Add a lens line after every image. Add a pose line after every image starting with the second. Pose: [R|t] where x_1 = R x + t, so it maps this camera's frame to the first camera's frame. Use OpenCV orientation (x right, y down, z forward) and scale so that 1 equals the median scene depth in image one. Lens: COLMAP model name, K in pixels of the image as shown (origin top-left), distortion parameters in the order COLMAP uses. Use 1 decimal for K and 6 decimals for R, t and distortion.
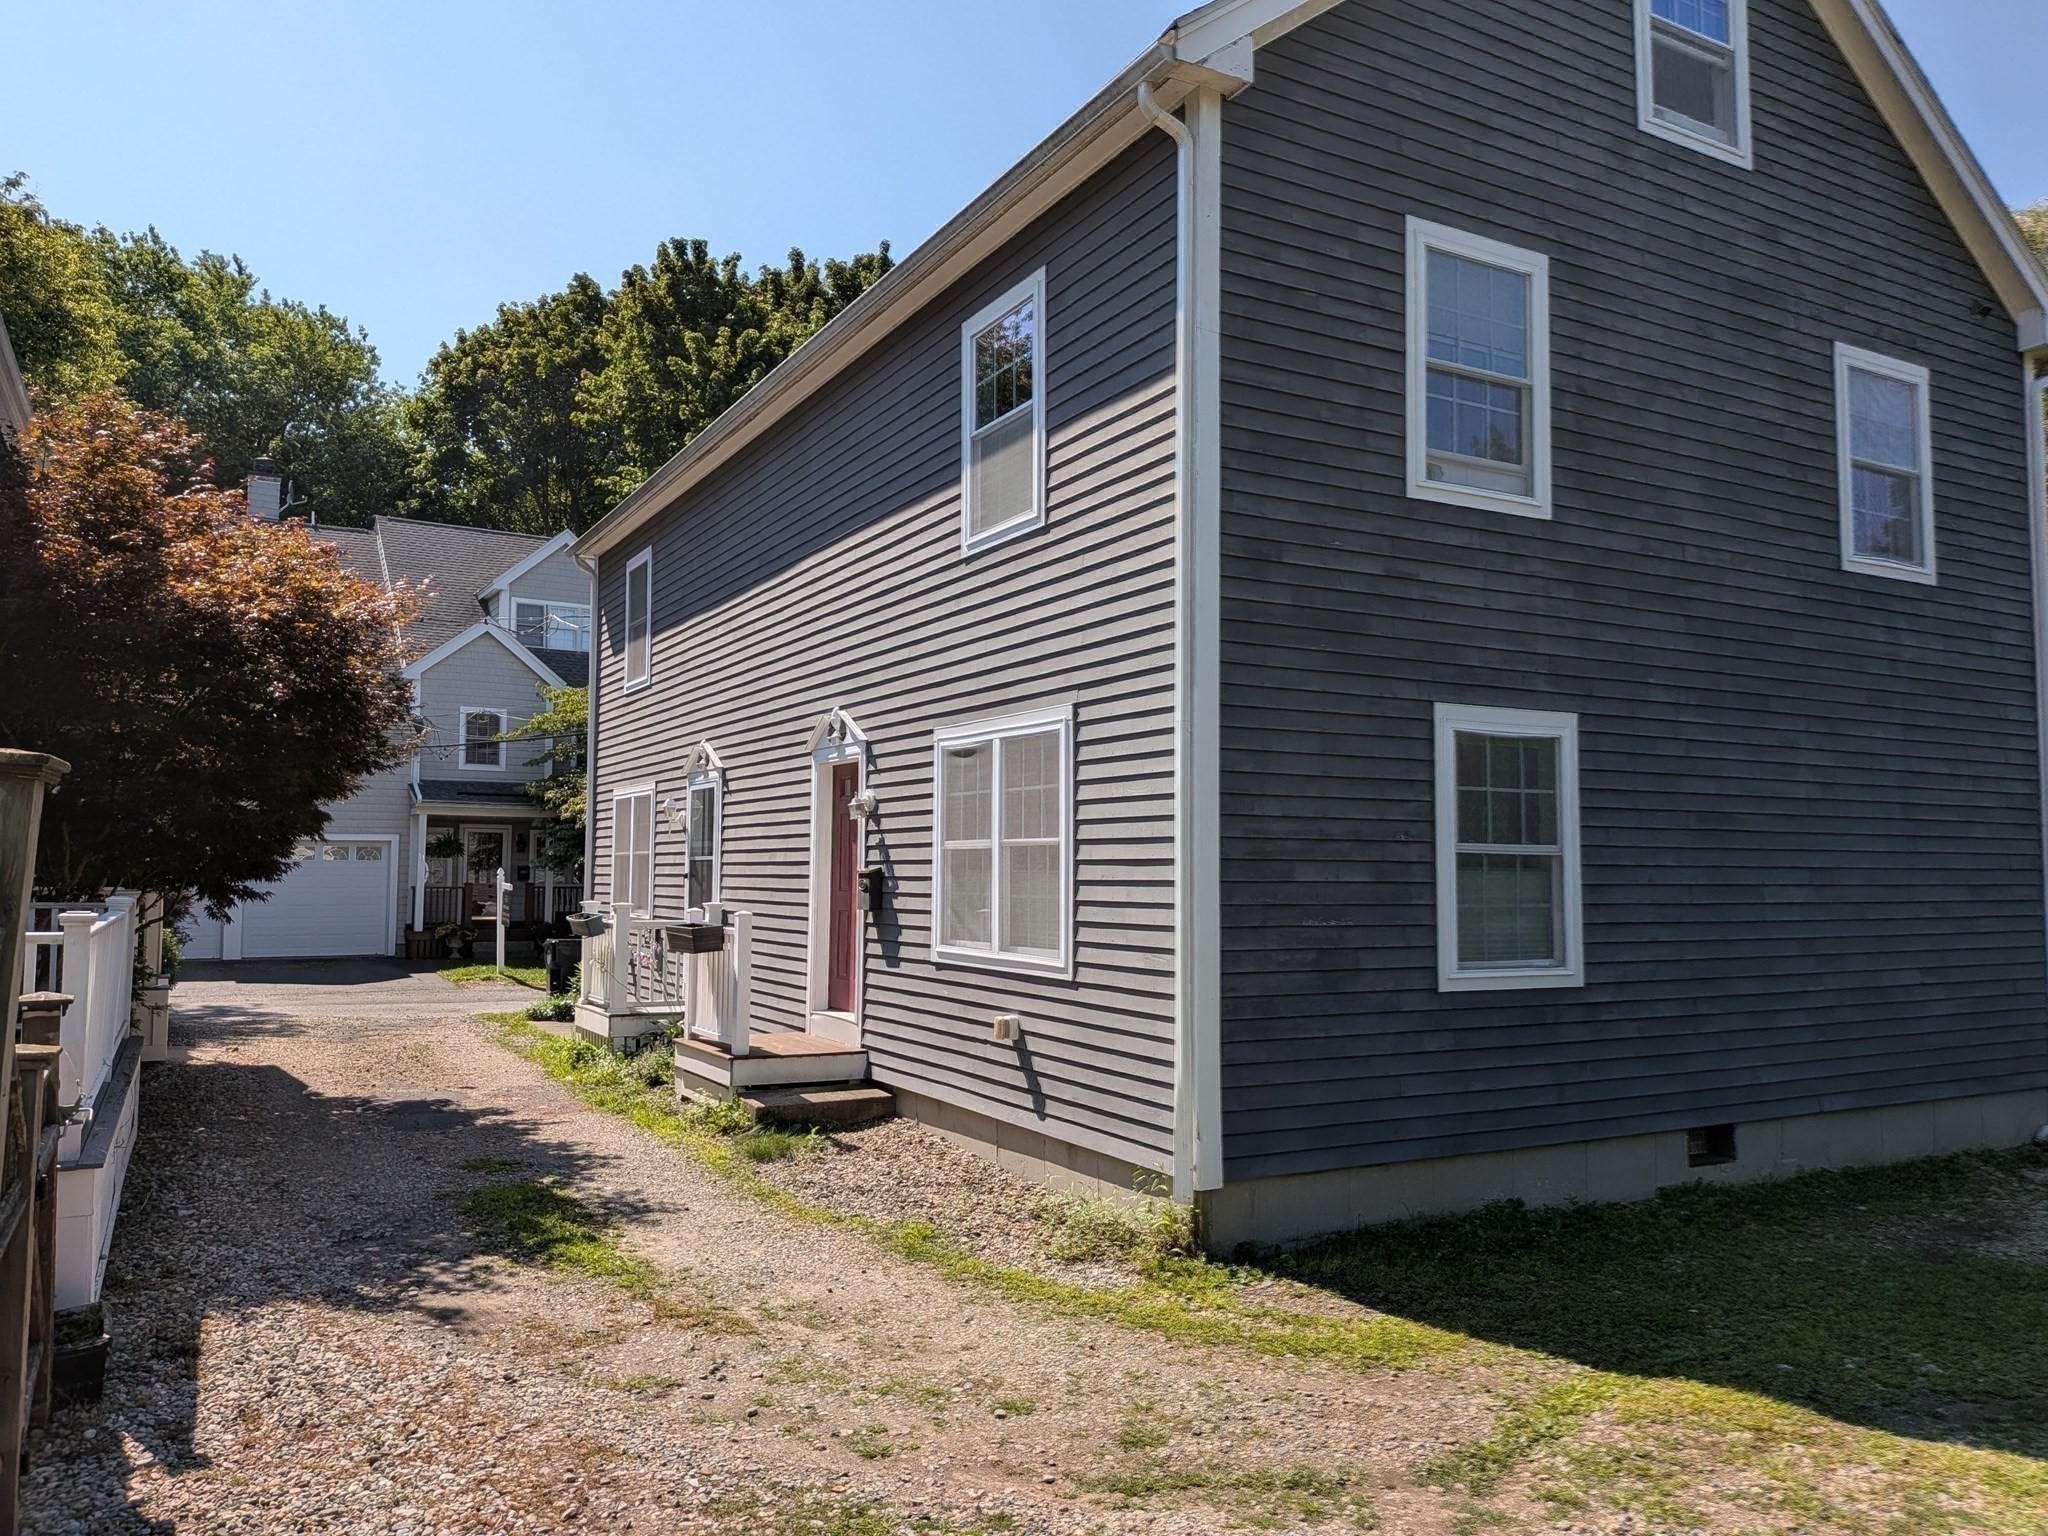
lens RADIAL K [[1475.7, 0, 1024.0], [0, 1475.7, 768.0], [0, 0, 1]] dist [0.044975, -0.092356]
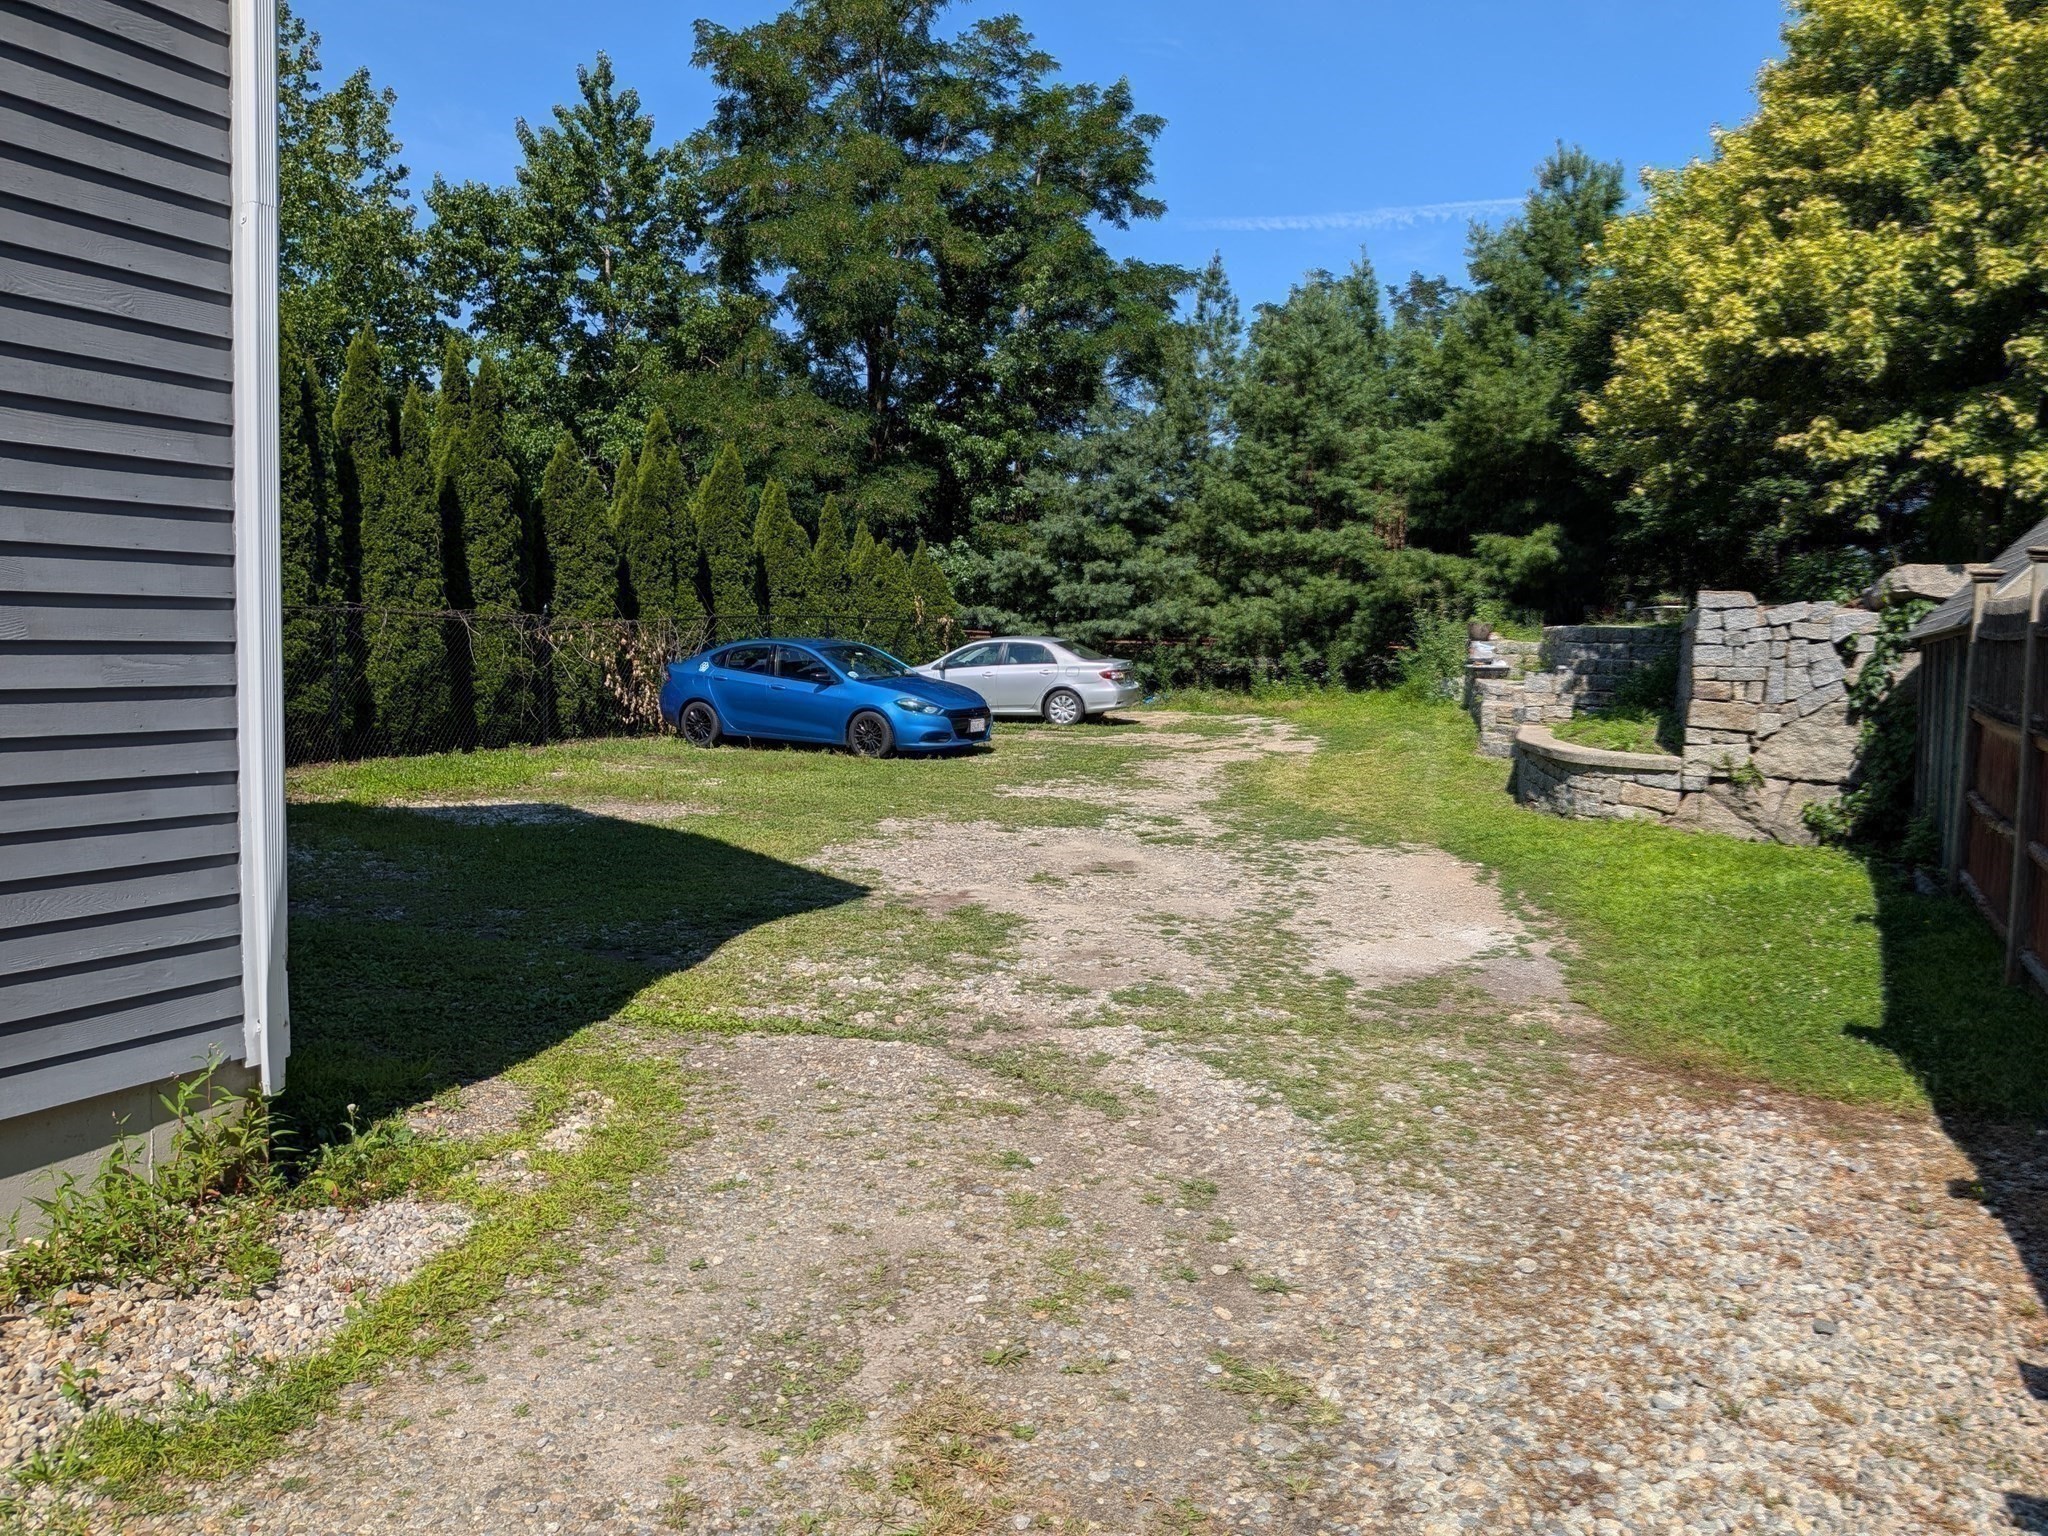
lens RADIAL K [[1475.7, 0, 1024.0], [0, 1475.7, 768.0], [0, 0, 1]] dist [0.044975, -0.092356]
pose [[-0.560247, -0.081368, 0.824319, -0.380336], [-0.078568, 0.995897, 0.044906, 0.091663], [-0.824591, -0.039607, -0.564341, 0.811728]]
